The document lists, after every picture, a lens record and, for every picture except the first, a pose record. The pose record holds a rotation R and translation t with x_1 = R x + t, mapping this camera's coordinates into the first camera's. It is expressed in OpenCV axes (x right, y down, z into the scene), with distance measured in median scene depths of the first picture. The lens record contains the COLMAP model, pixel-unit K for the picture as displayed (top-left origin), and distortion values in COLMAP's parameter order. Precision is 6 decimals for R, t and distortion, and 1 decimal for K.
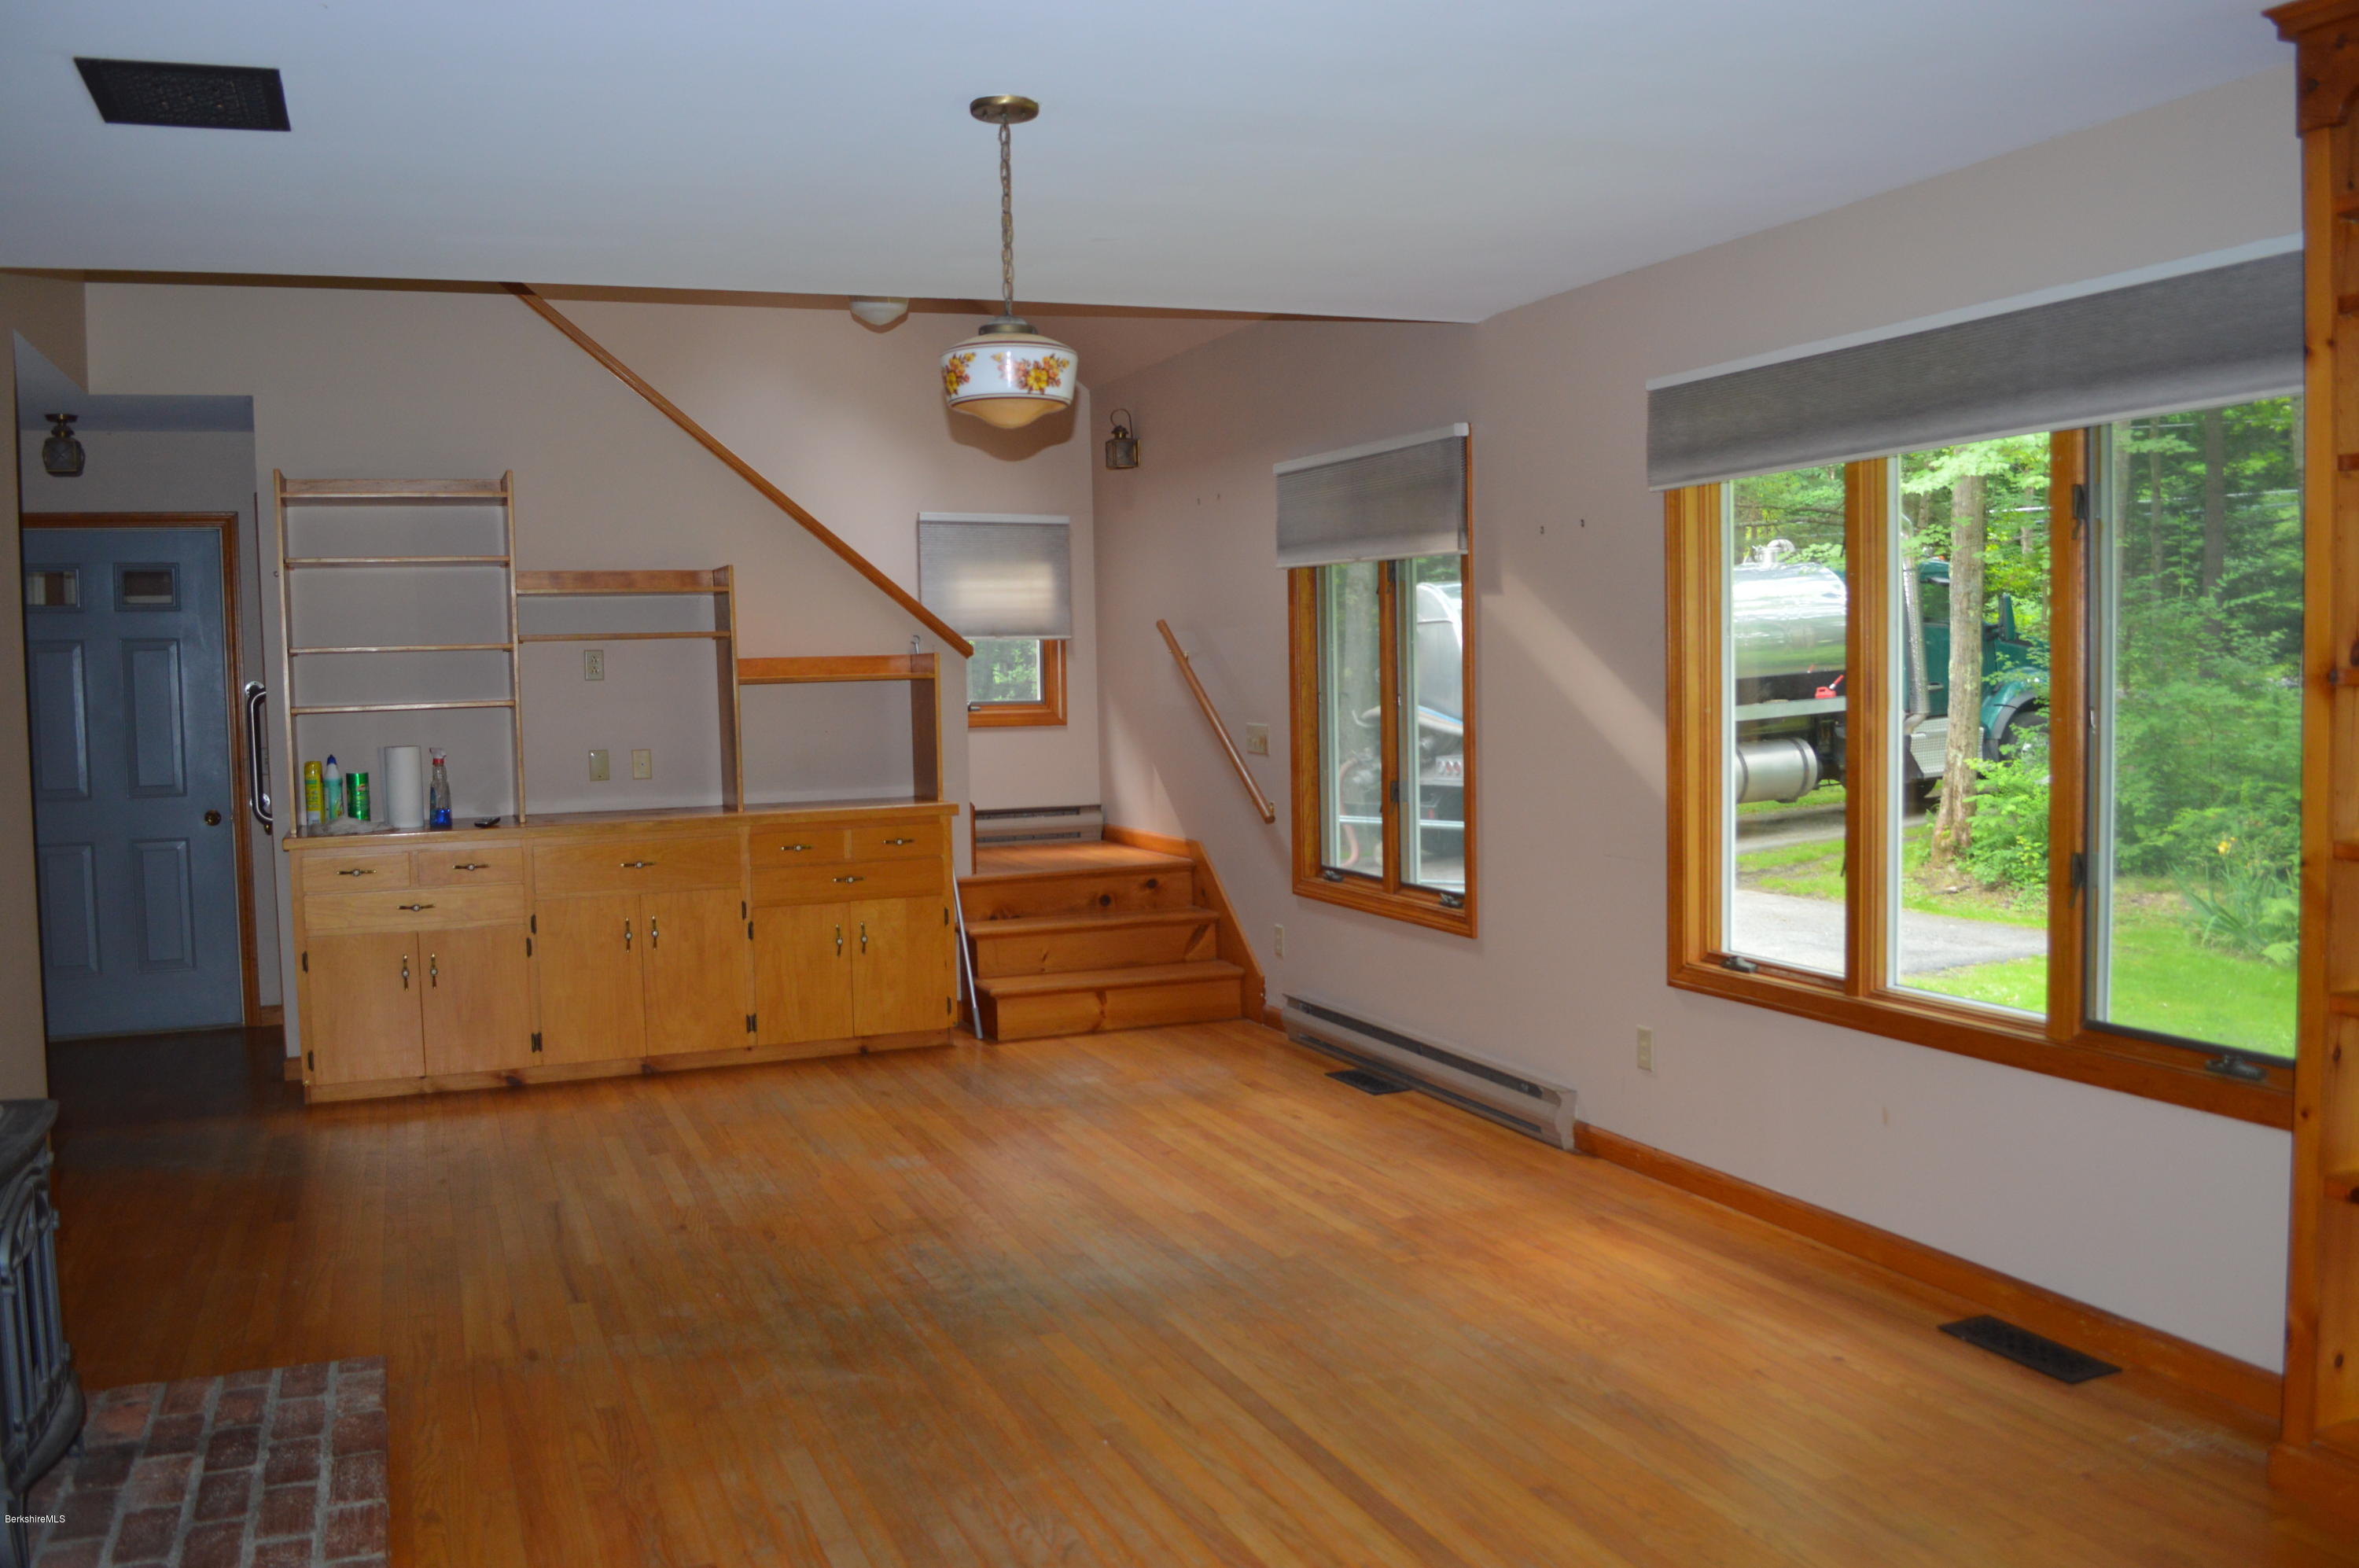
lens RADIAL K [[1892.9, 0, 1156.6], [0, 1892.9, 778.8], [0, 0, 1]] dist [-0.078877, -0.000947]
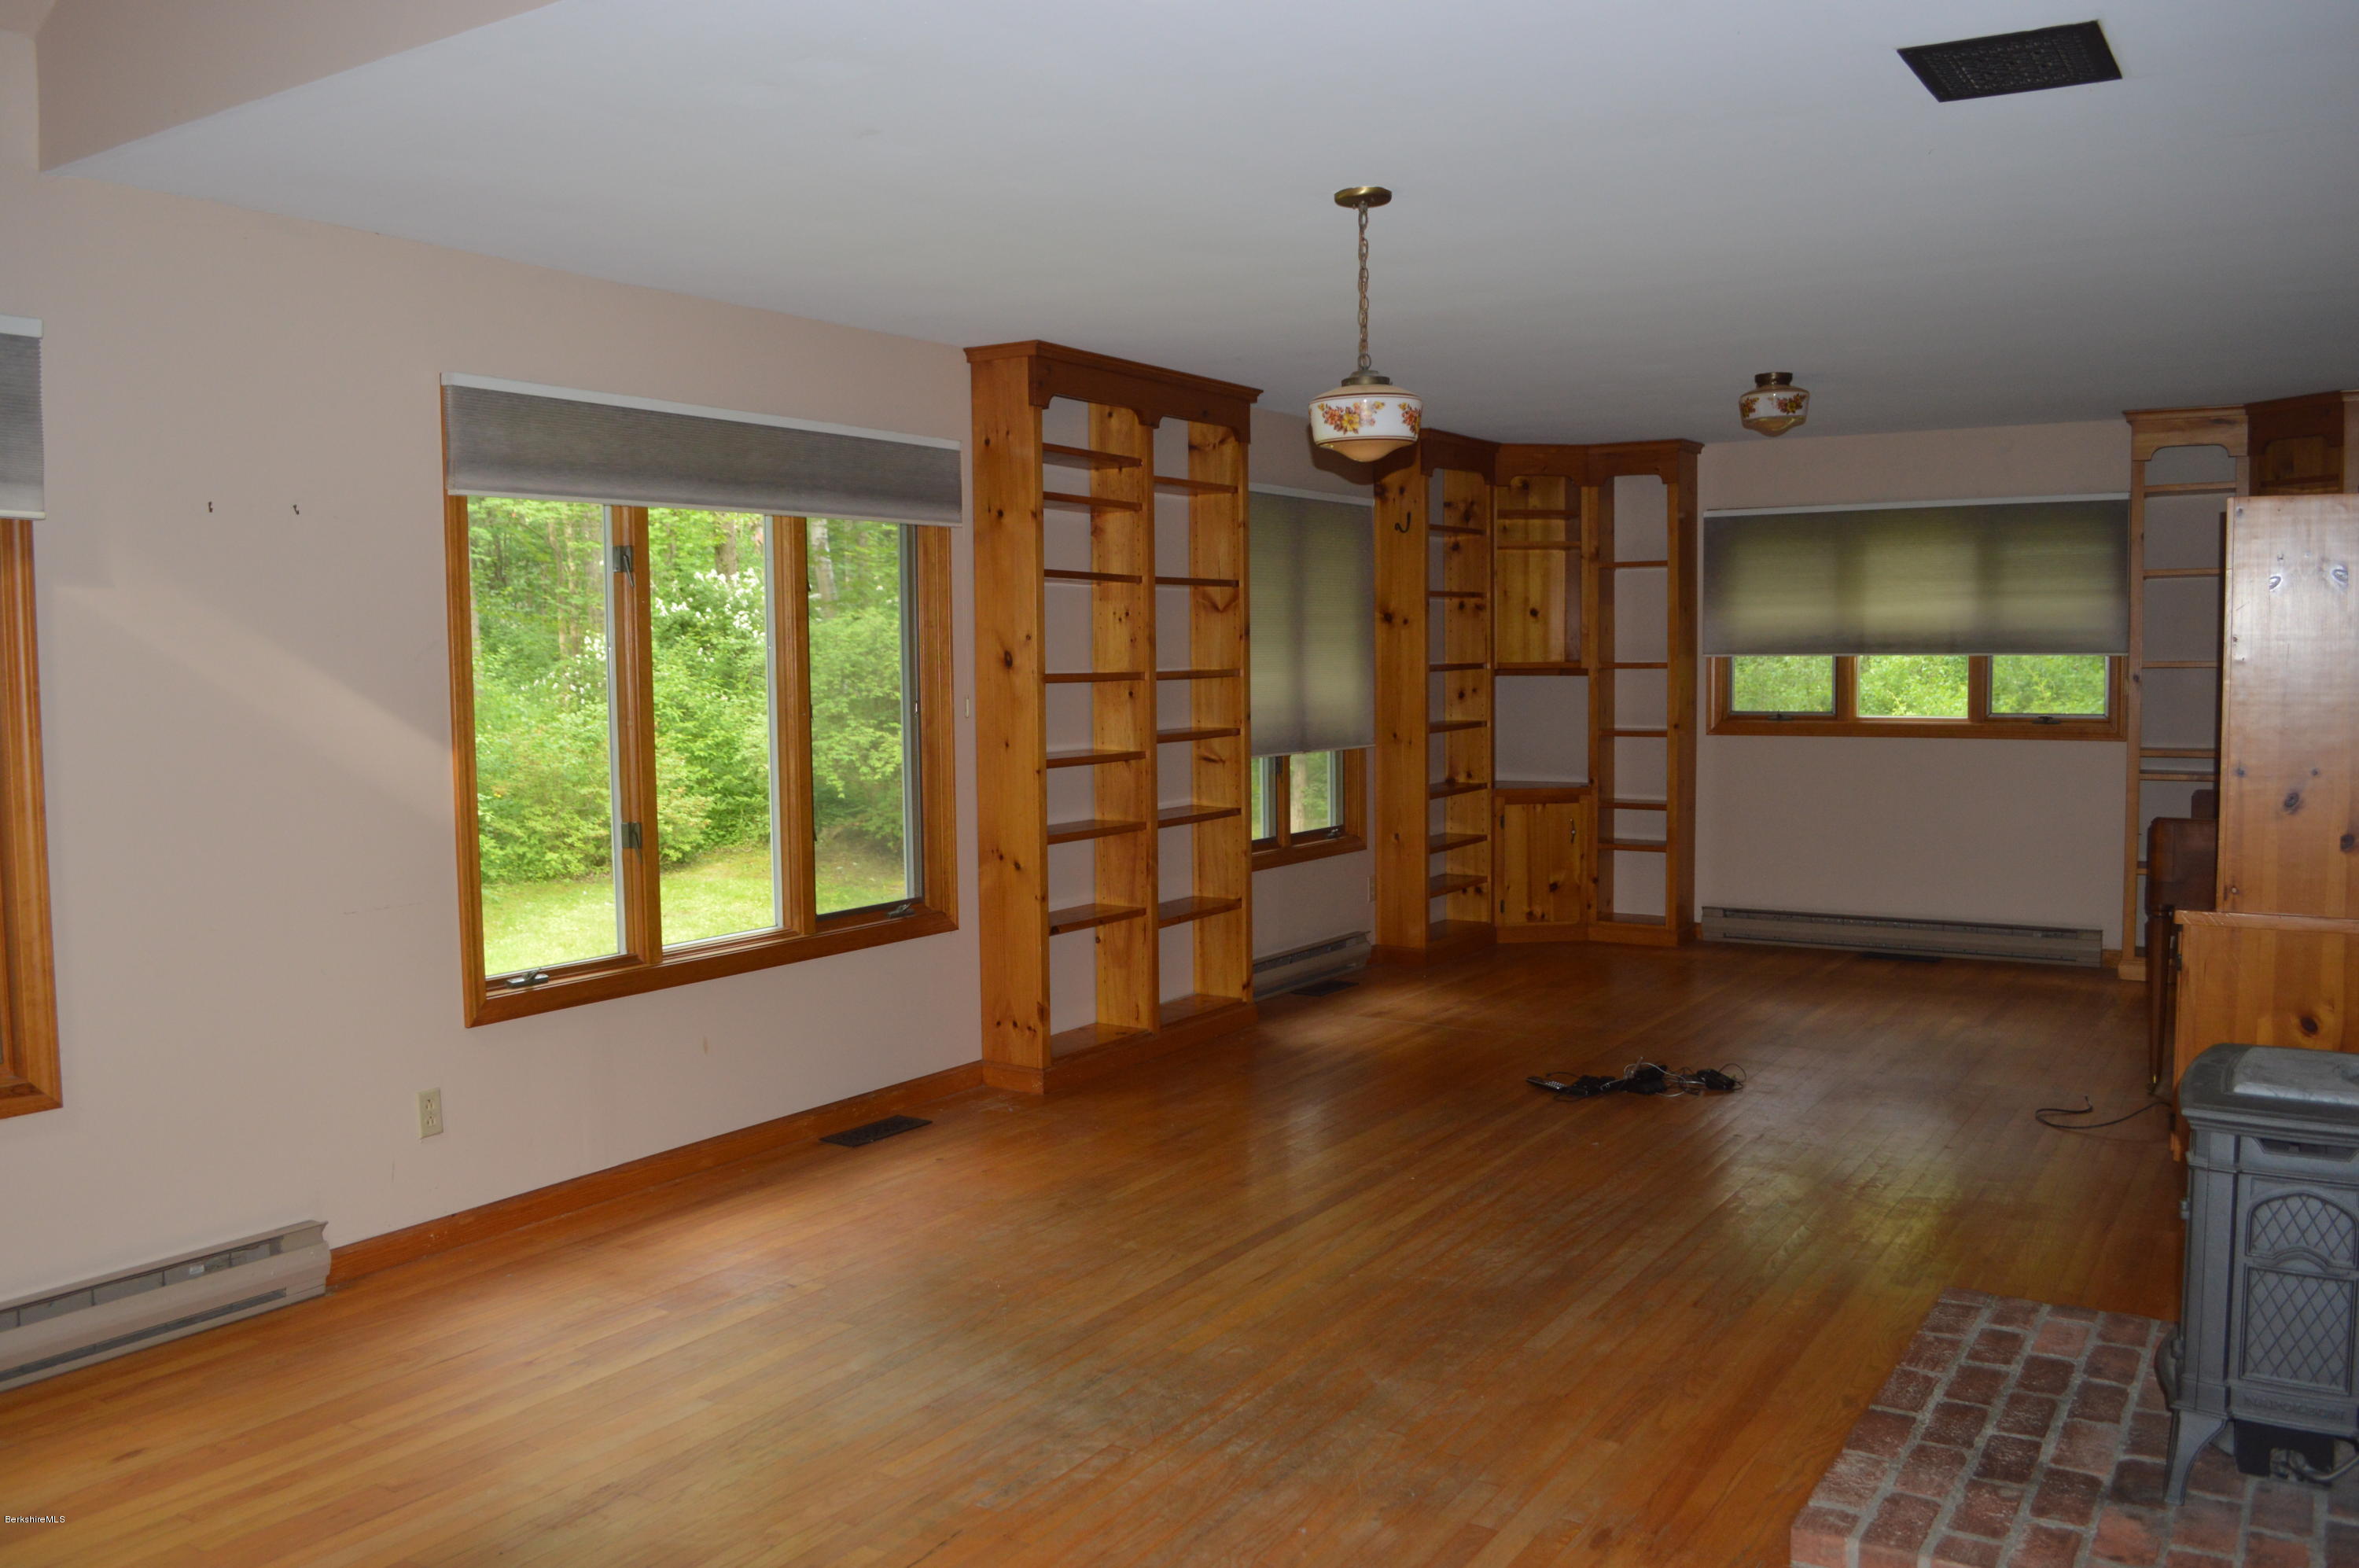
lens RADIAL K [[1892.9, 0, 1156.6], [0, 1892.9, 778.8], [0, 0, 1]] dist [-0.078877, -0.000947]
pose [[-0.570935, -0.026138, 0.820579, -1.007502], [0.071844, 0.994068, 0.081652, -0.093935], [-0.817845, 0.105572, -0.565671, 1.831631]]
